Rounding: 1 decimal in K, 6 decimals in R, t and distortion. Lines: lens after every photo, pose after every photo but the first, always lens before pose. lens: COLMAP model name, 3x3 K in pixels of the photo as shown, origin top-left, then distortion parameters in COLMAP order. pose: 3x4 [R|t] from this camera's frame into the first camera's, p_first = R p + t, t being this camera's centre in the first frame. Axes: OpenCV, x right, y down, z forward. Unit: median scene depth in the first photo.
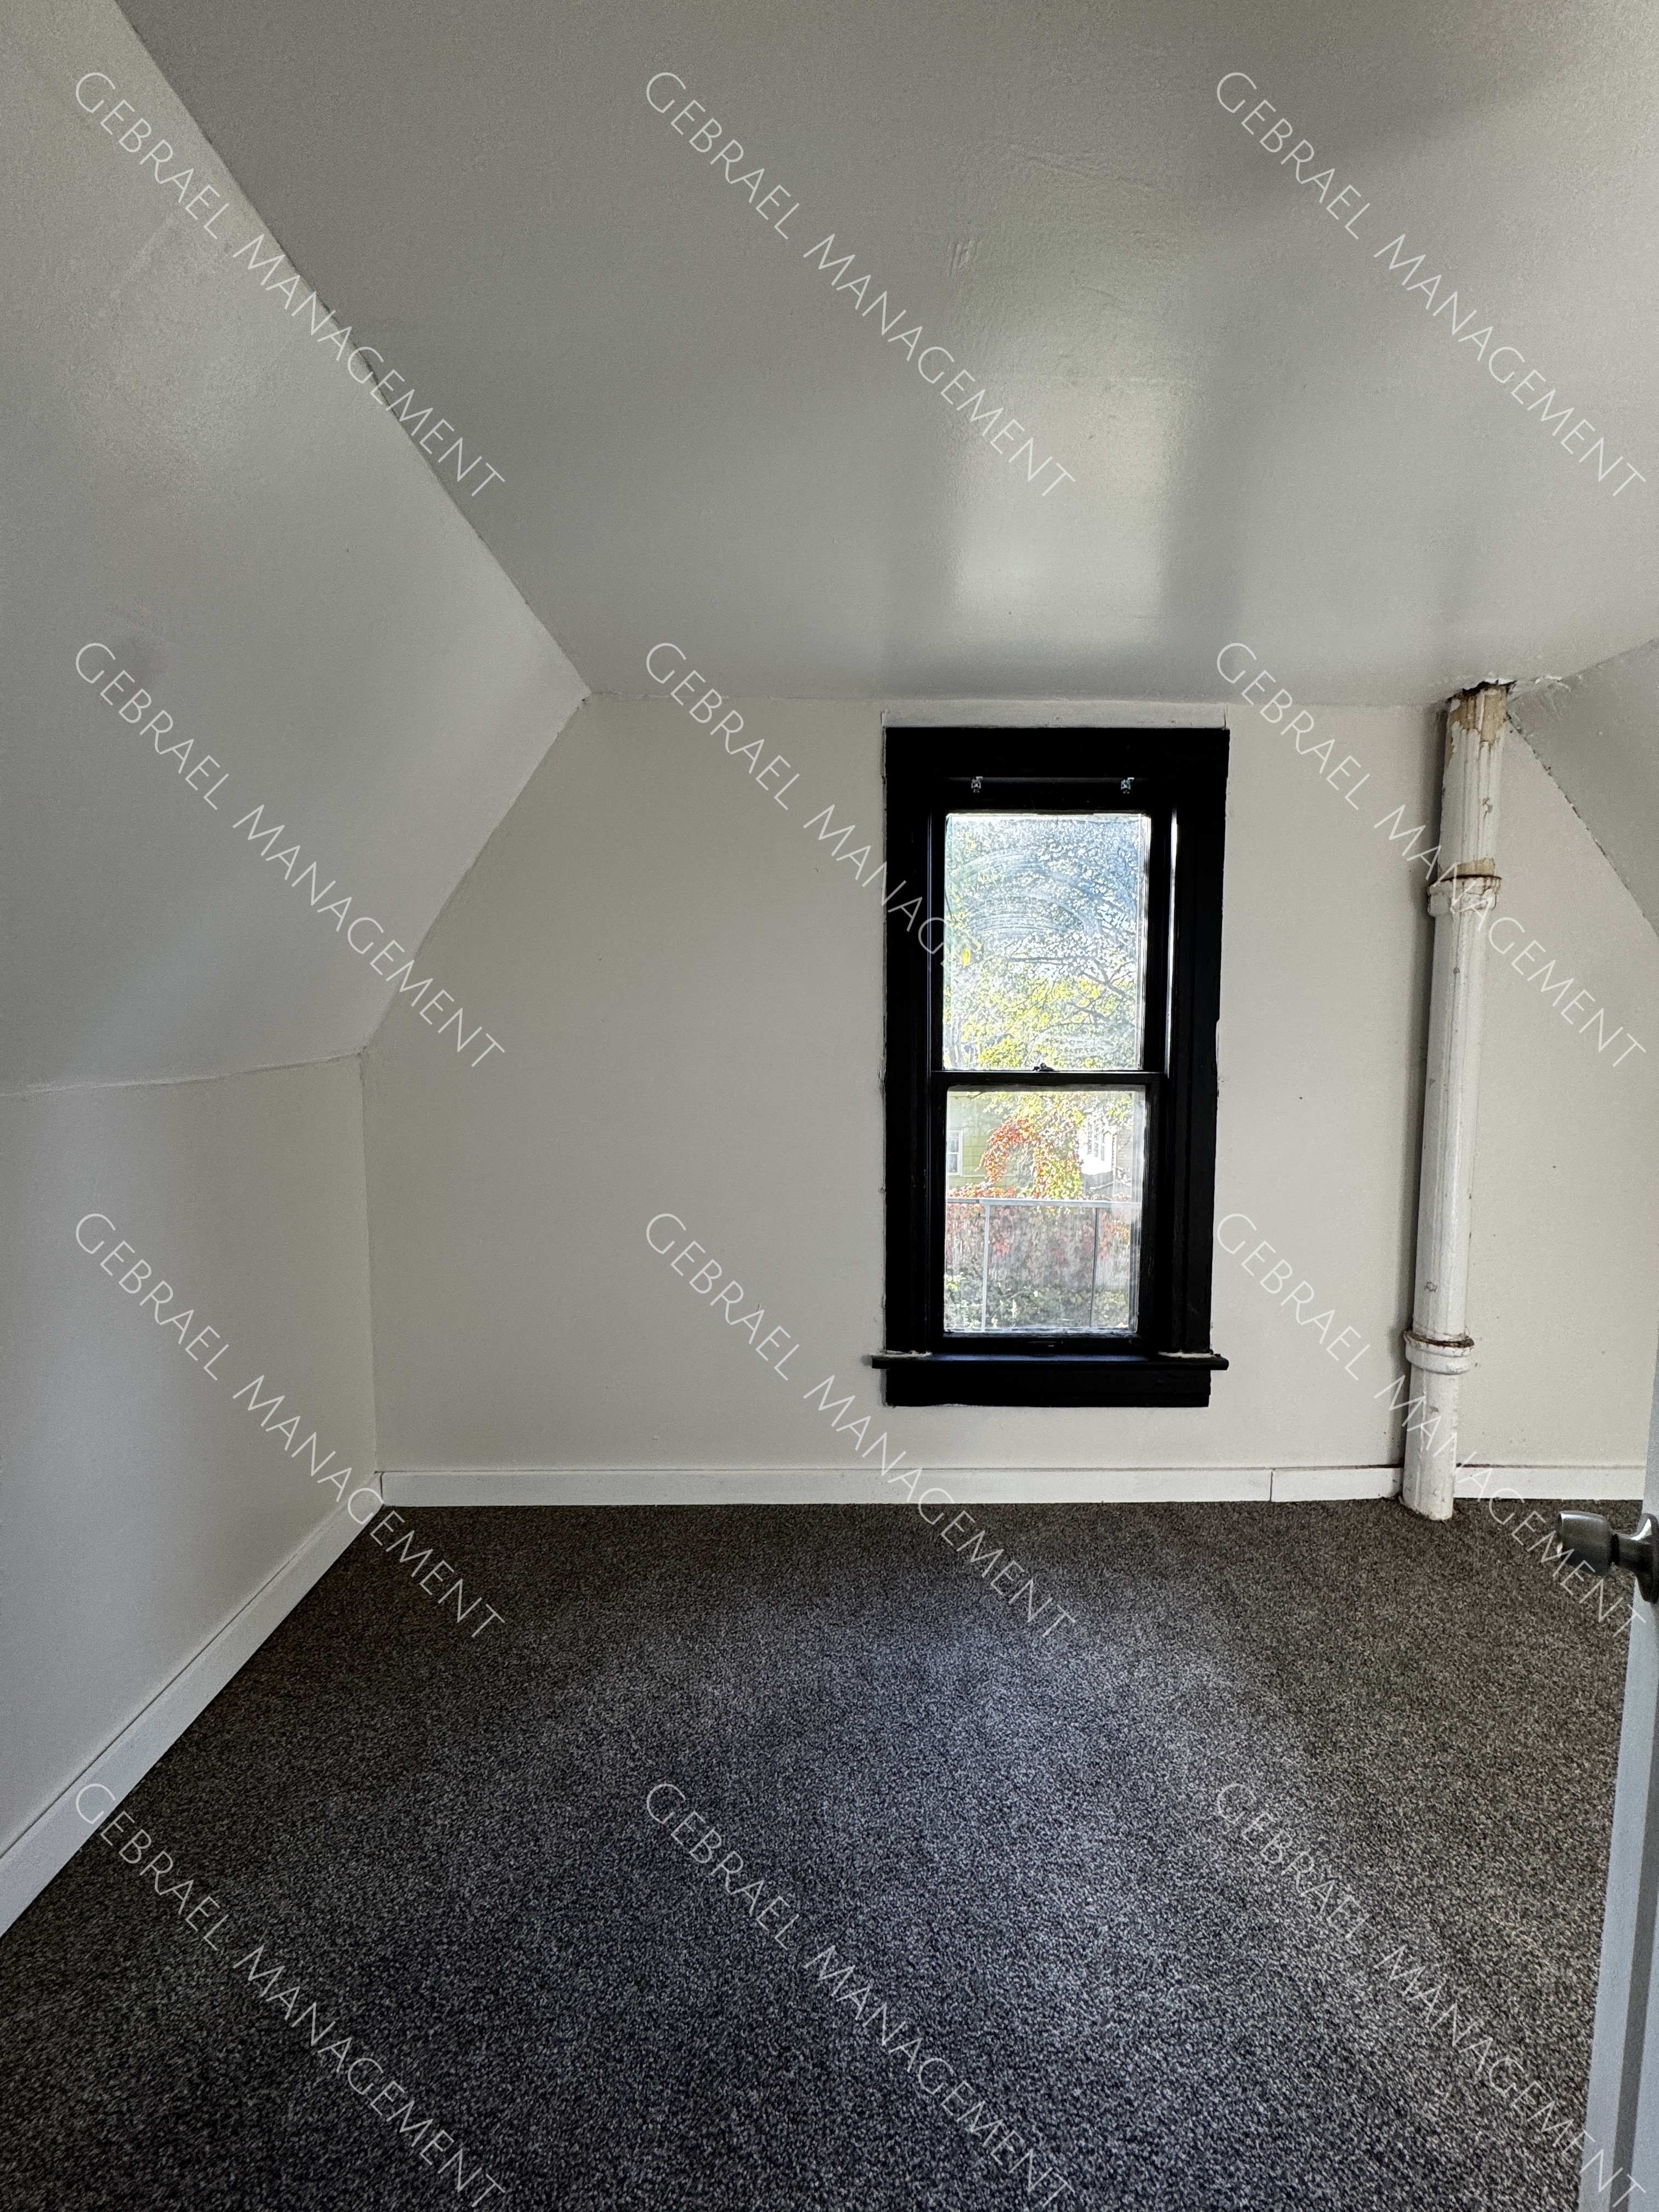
lens RADIAL K [[883.3, 0, 829.5], [0, 883.3, 1106.0], [0, 0, 1]] dist [-0.002640, 0.000421]
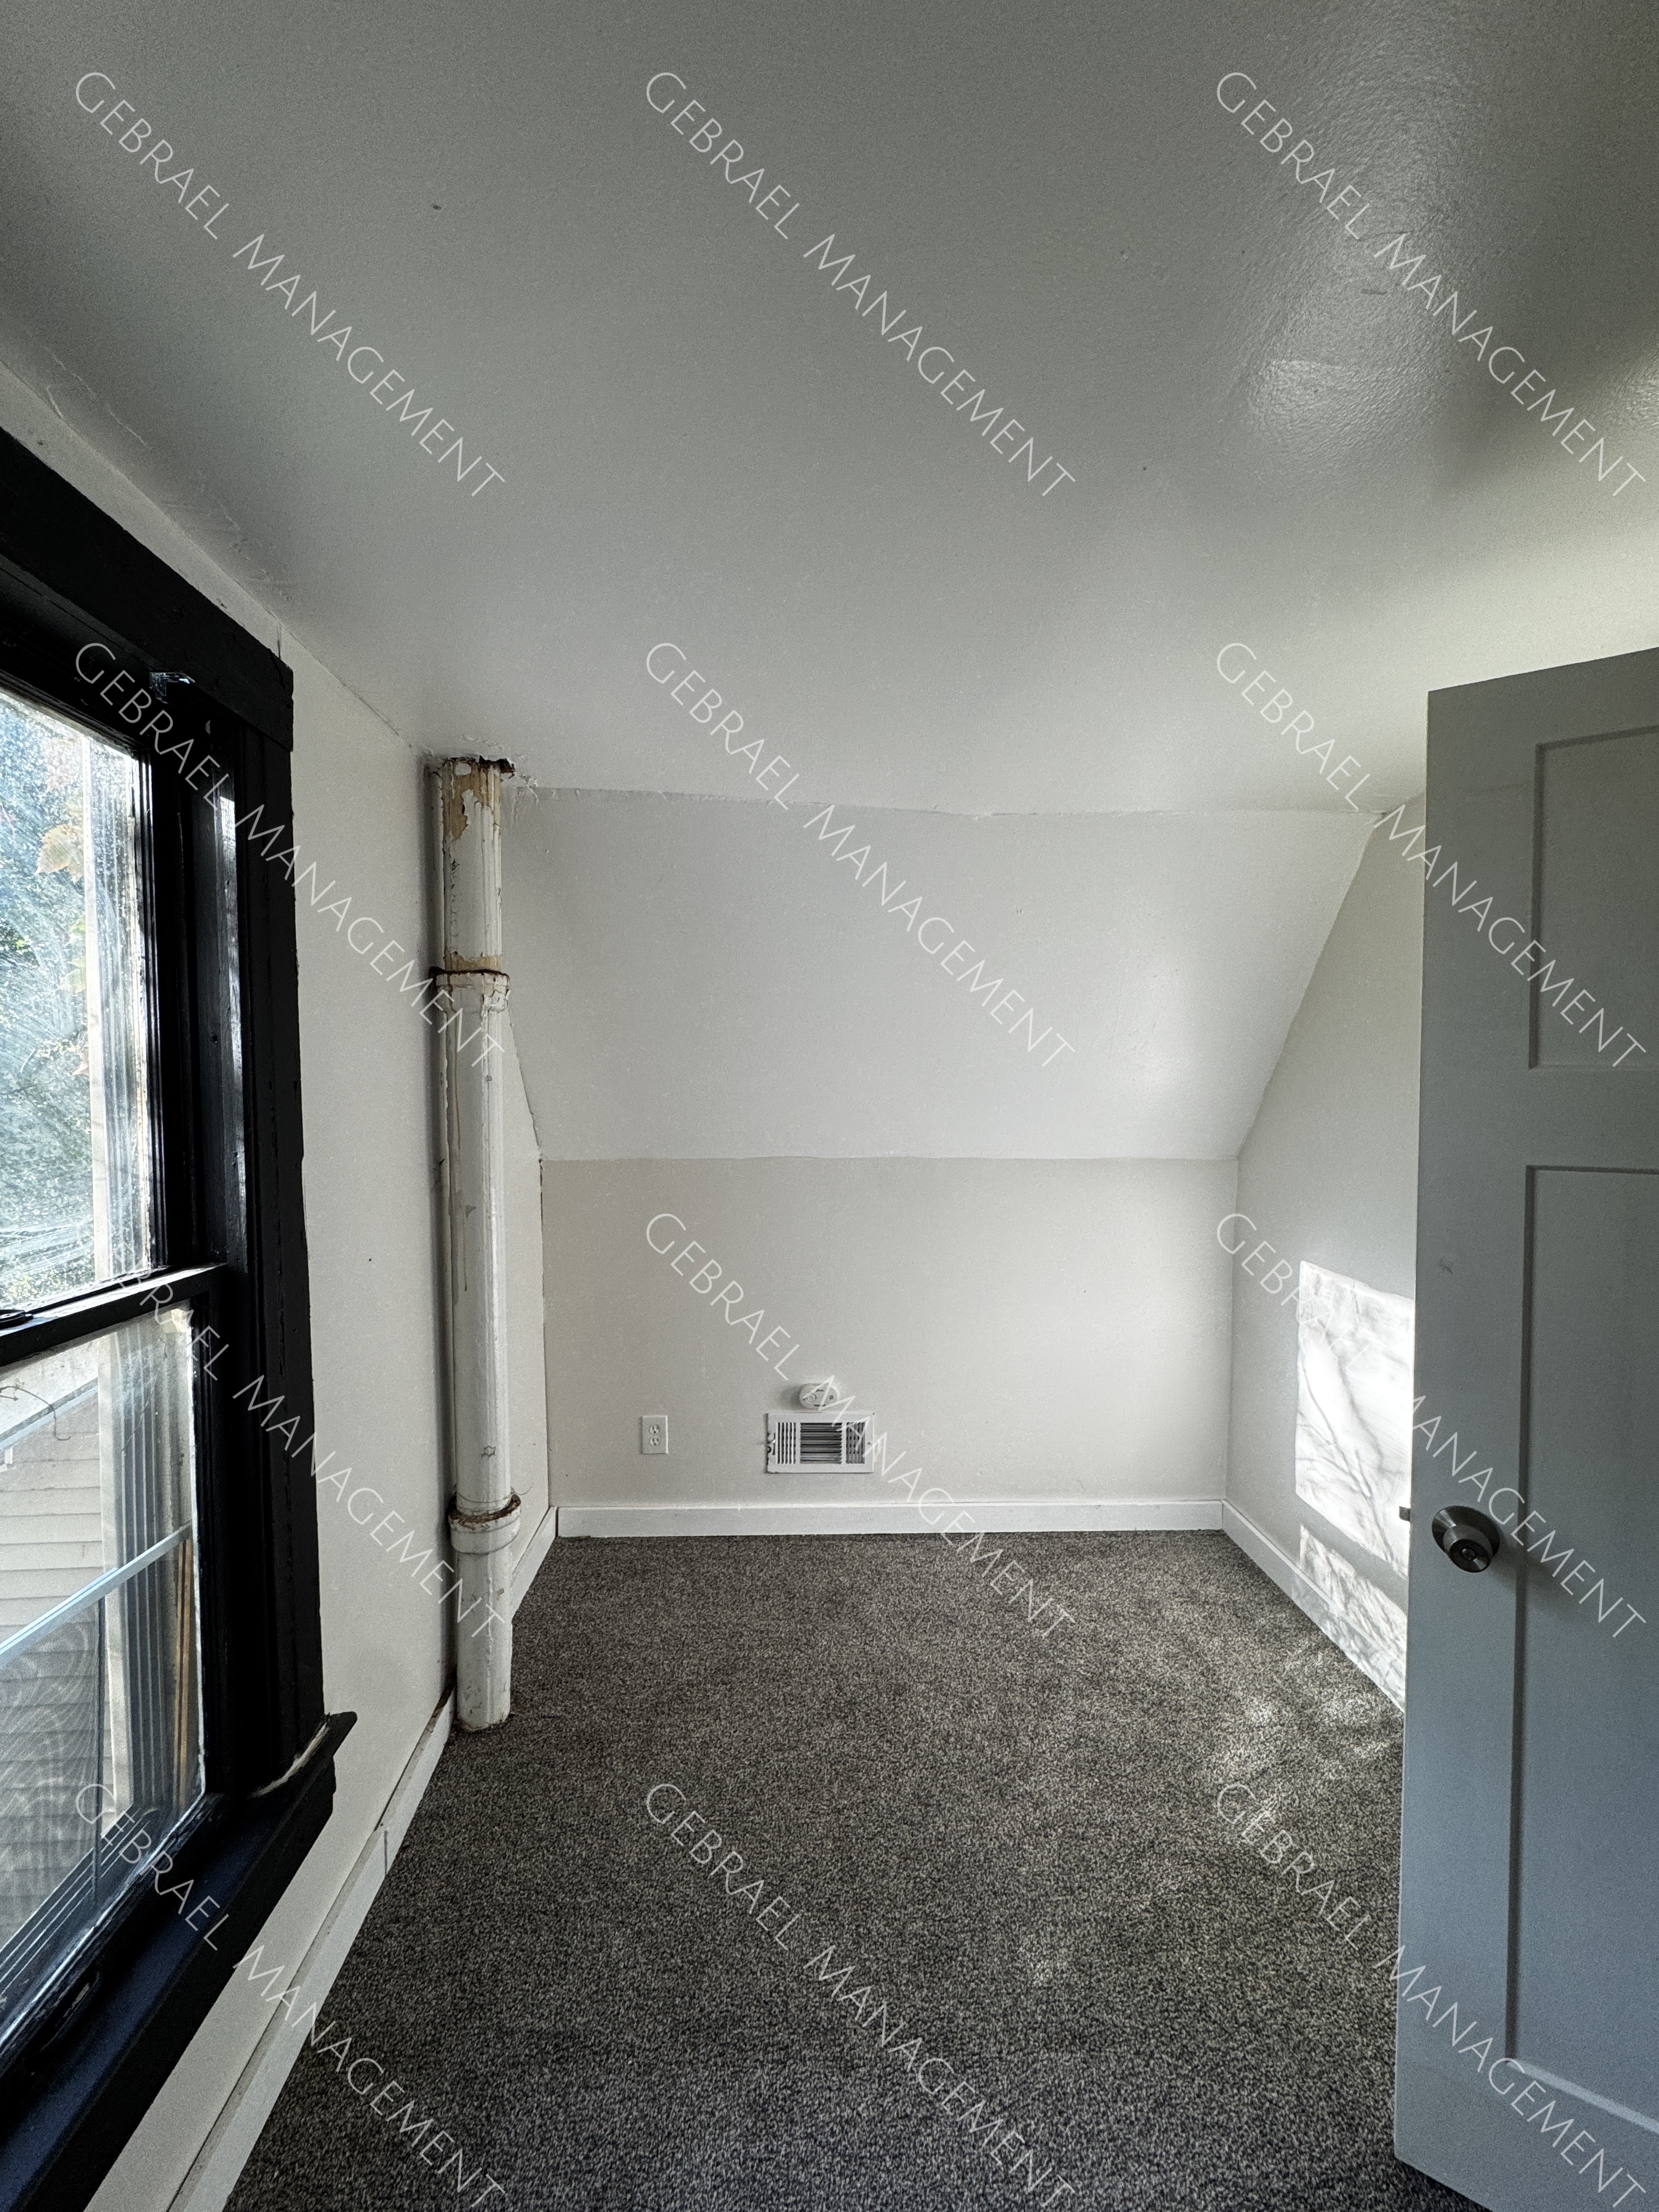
lens RADIAL K [[883.3, 0, 829.5], [0, 883.3, 1106.0], [0, 0, 1]] dist [-0.002640, 0.000421]
pose [[-0.045292, -0.028852, 0.998557, -0.170935], [0.083806, 0.995949, 0.032578, -0.128120], [-0.995452, 0.085161, -0.042690, 0.713059]]
